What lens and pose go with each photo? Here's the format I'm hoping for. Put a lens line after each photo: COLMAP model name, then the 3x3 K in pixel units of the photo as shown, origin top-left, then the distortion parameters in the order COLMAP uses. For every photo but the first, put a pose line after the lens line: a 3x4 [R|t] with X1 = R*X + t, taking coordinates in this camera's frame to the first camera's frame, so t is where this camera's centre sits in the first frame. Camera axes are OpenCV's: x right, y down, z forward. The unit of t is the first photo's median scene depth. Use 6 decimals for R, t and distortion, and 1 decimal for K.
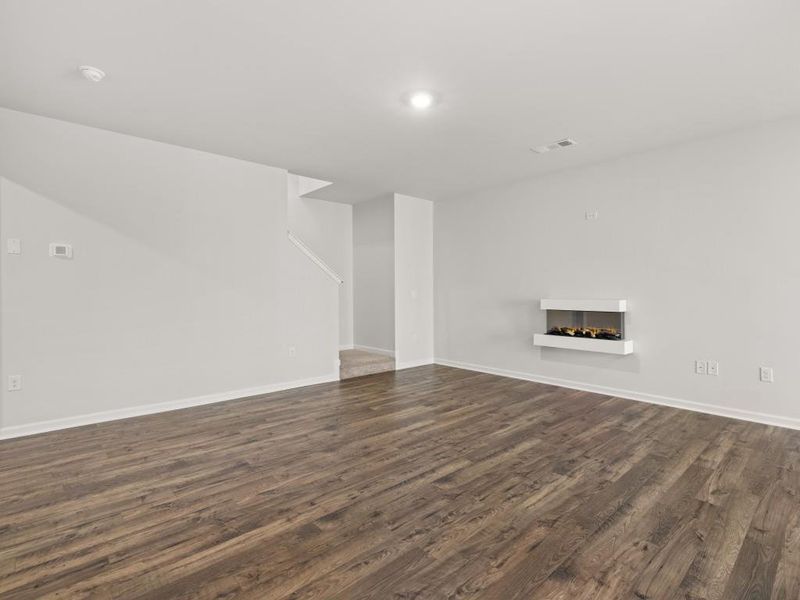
lens RADIAL K [[378.5, 0, 433.3], [0, 378.5, 302.8], [0, 0, 1]] dist [-0.002587, 0.000192]
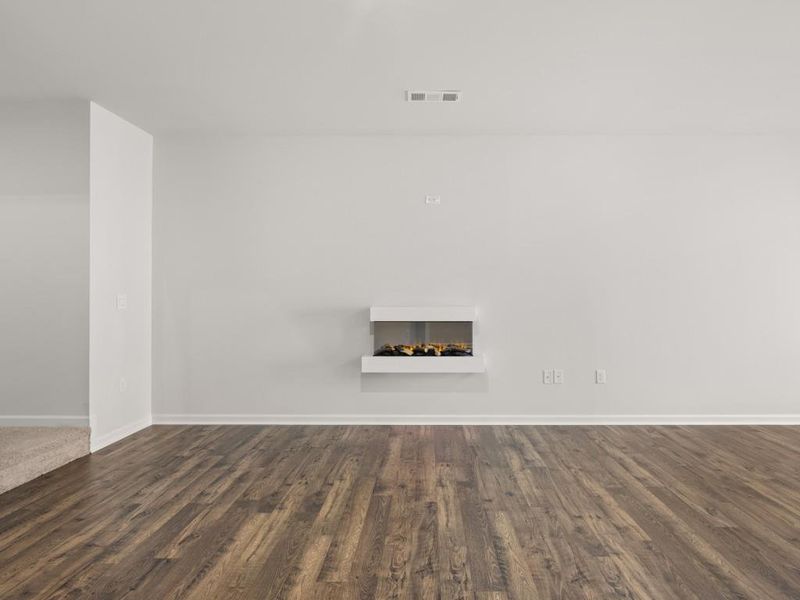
lens RADIAL K [[466.5, 0, 419.3], [0, 466.5, 296.0], [0, 0, 1]] dist [-0.004179, -0.000971]
pose [[0.719679, 0.001260, 0.694306, -0.390905], [0.020732, 0.999513, -0.023303, -0.011643], [-0.693997, 0.031164, 0.719303, 0.460856]]
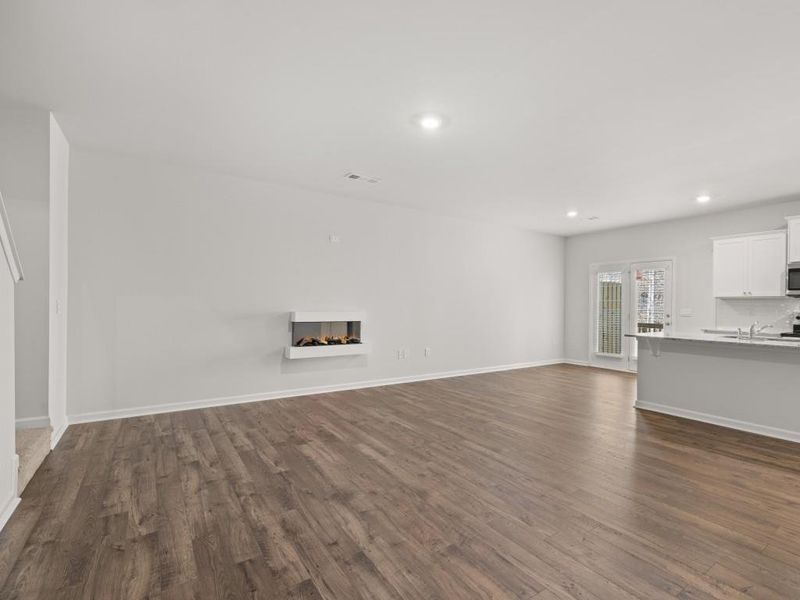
lens RADIAL K [[378.5, 0, 433.3], [0, 378.5, 302.8], [0, 0, 1]] dist [-0.002587, 0.000192]
pose [[0.181757, 0.011155, 0.983280, -0.947834], [0.018183, 0.999727, -0.014702, -0.015899], [-0.983175, 0.020551, 0.181505, 0.707215]]
